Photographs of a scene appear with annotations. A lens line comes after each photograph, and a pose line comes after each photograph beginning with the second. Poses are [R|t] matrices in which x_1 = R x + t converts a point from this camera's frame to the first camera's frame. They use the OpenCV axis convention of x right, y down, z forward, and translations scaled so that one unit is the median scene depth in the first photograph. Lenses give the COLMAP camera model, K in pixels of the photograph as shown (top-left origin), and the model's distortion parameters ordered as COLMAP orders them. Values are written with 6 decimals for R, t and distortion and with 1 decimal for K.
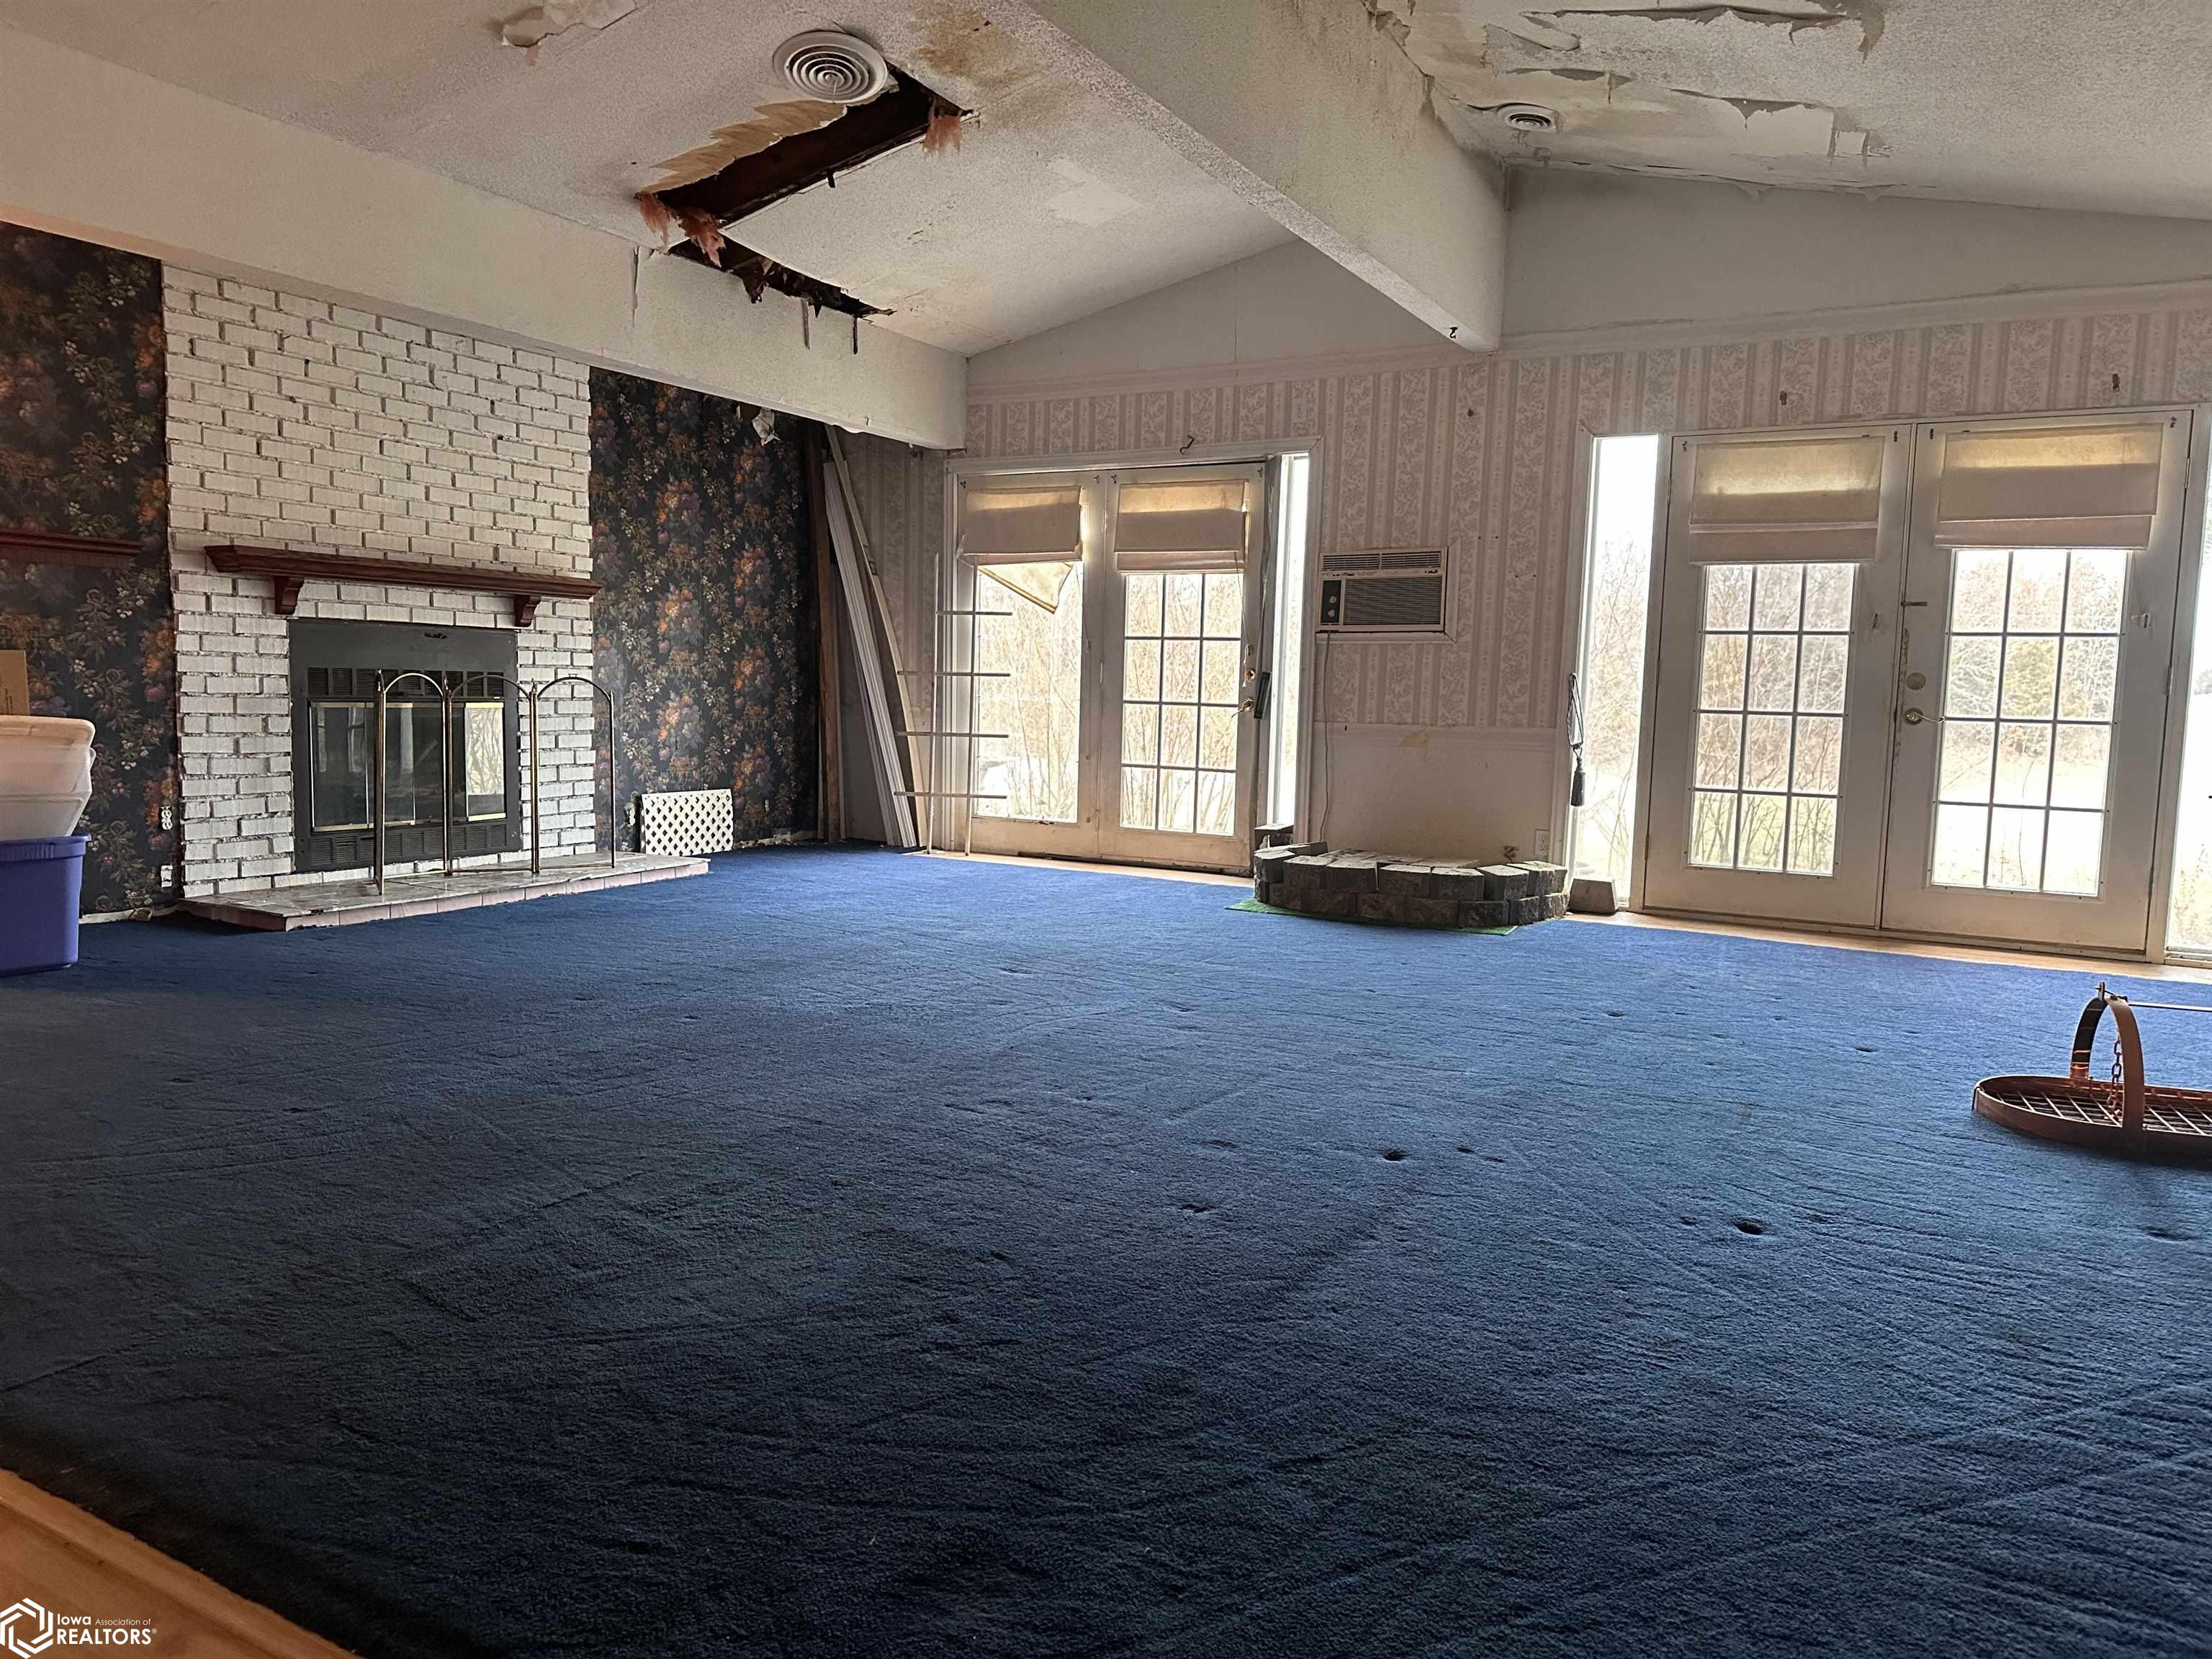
lens RADIAL K [[1538.1, 0, 1122.5], [0, 1538.1, 835.2], [0, 0, 1]] dist [0.084756, -0.111671]
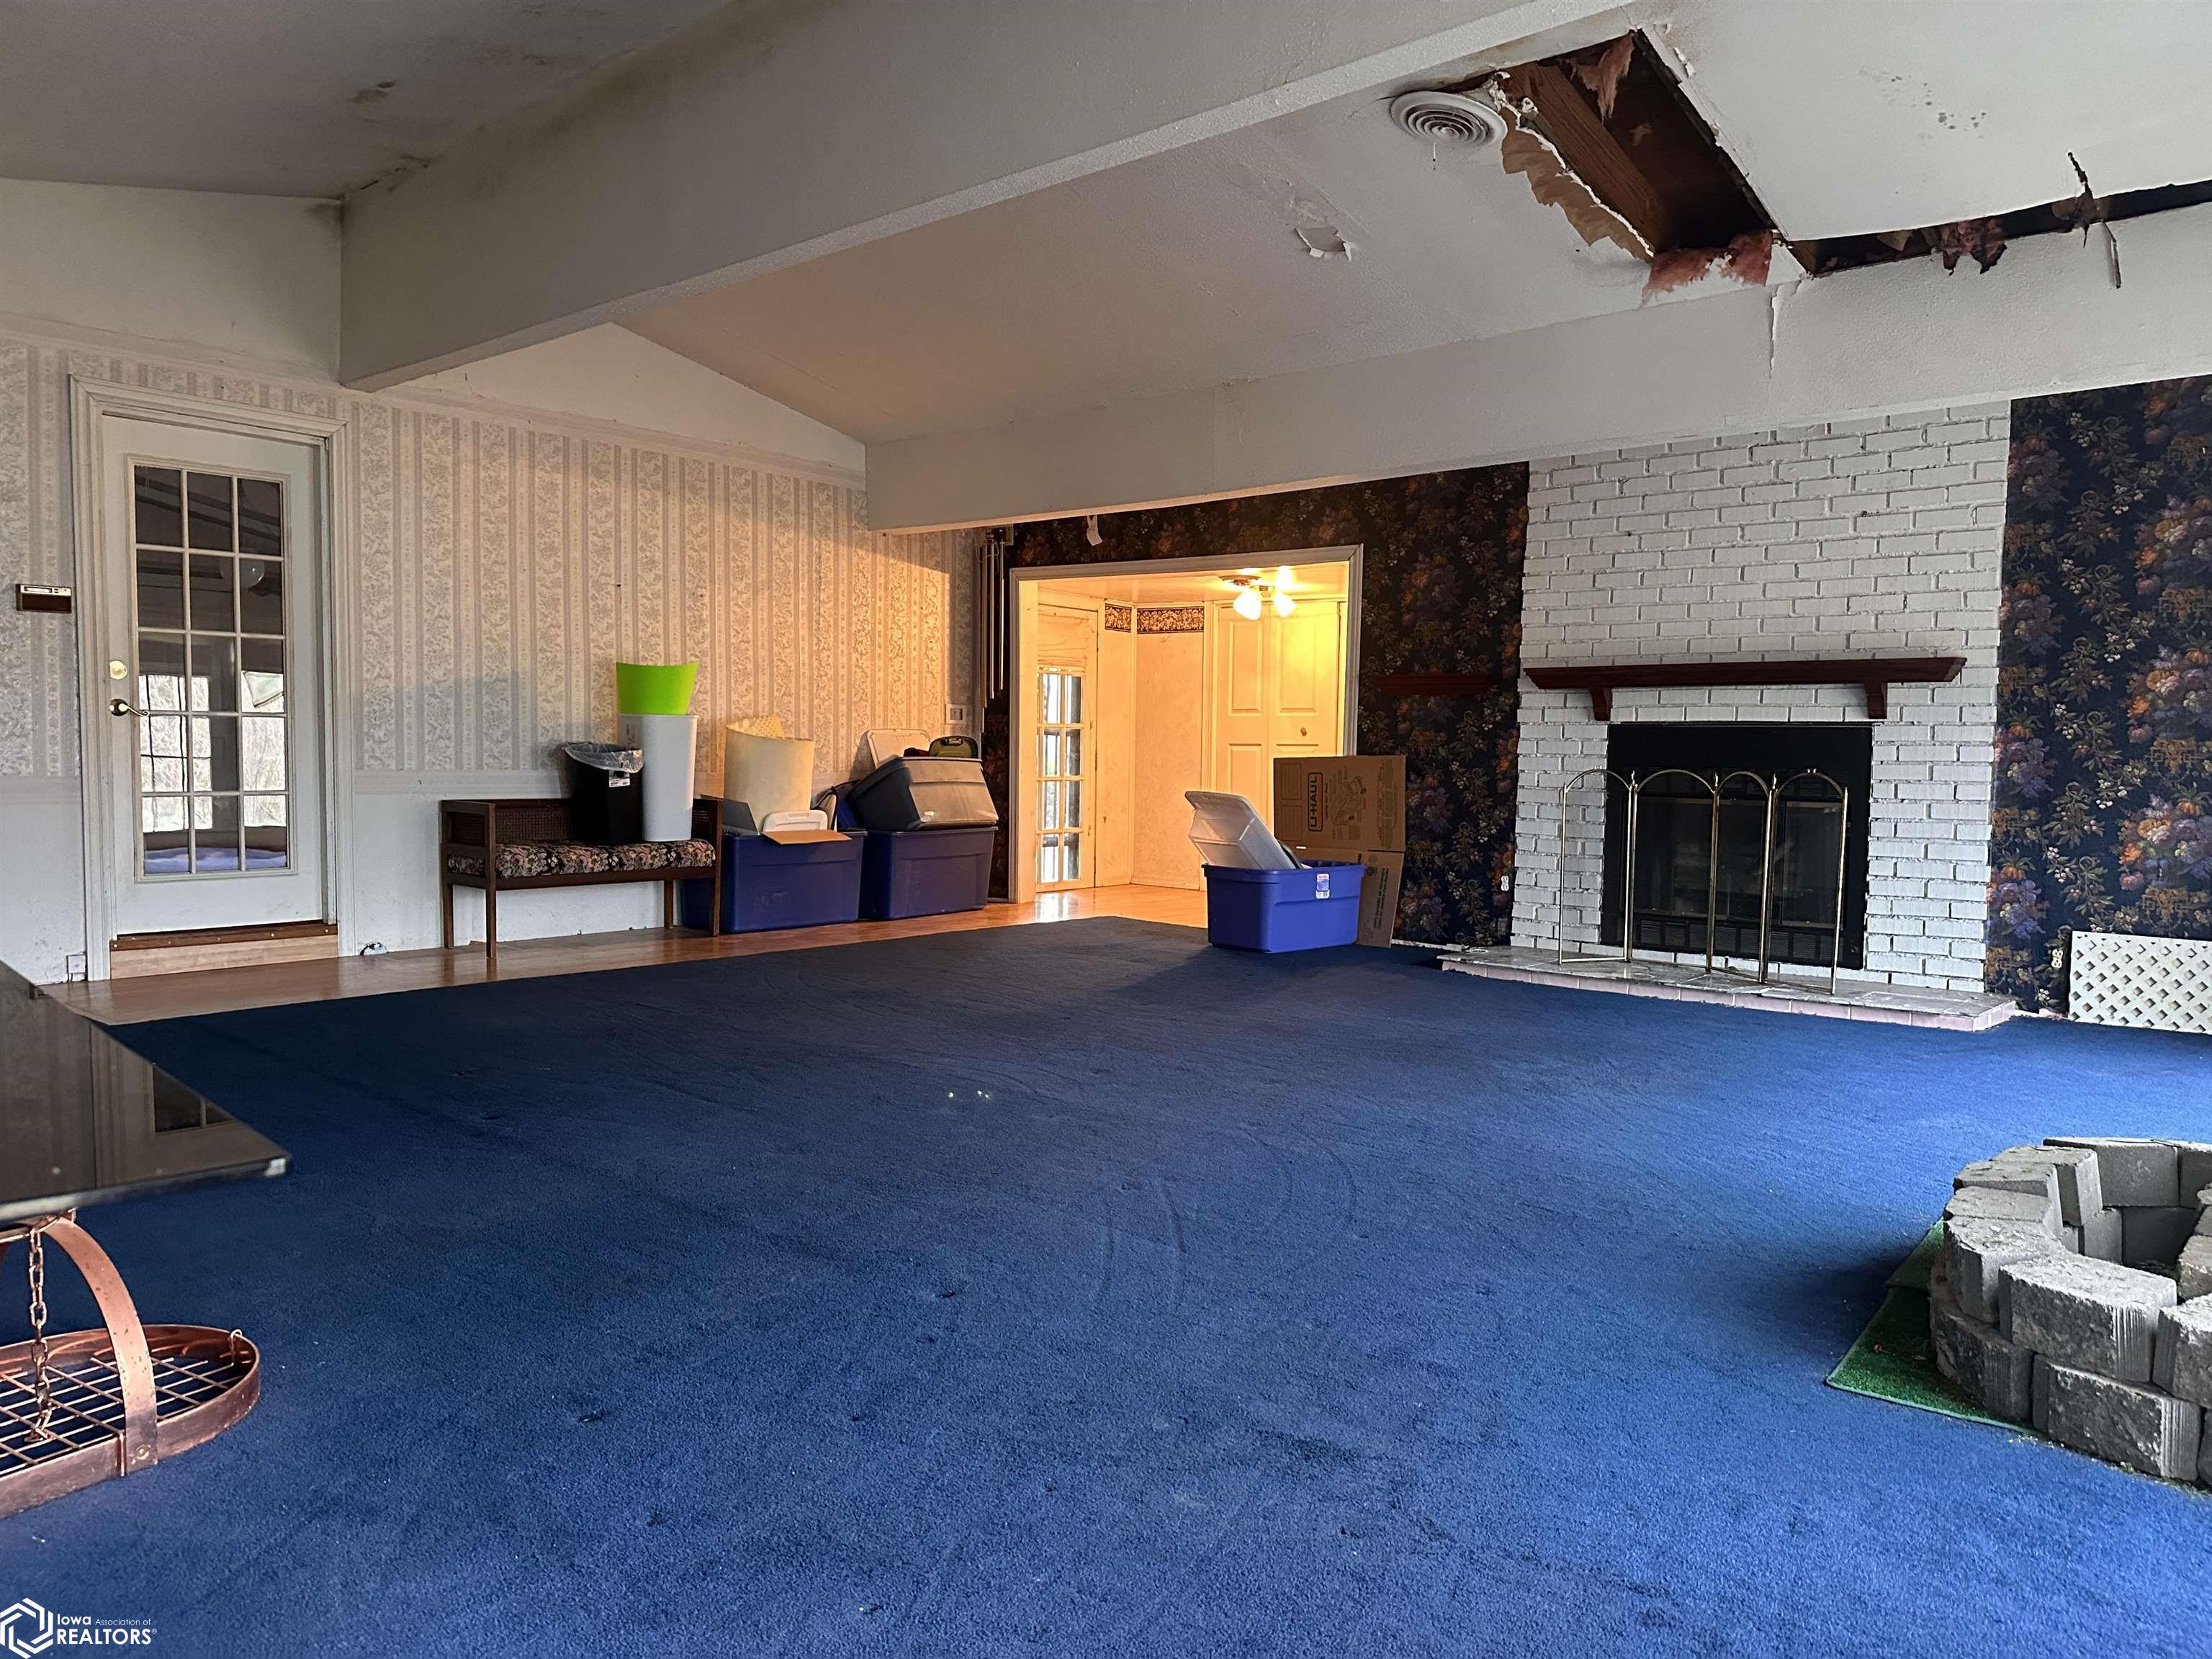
lens RADIAL K [[1538.1, 0, 1122.5], [0, 1538.1, 835.2], [0, 0, 1]] dist [0.084756, -0.111671]
pose [[-0.196490, 0.020960, -0.980282, 0.645603], [-0.118630, 0.991919, 0.044987, -0.063886], [0.973303, 0.125130, -0.192416, 0.853368]]
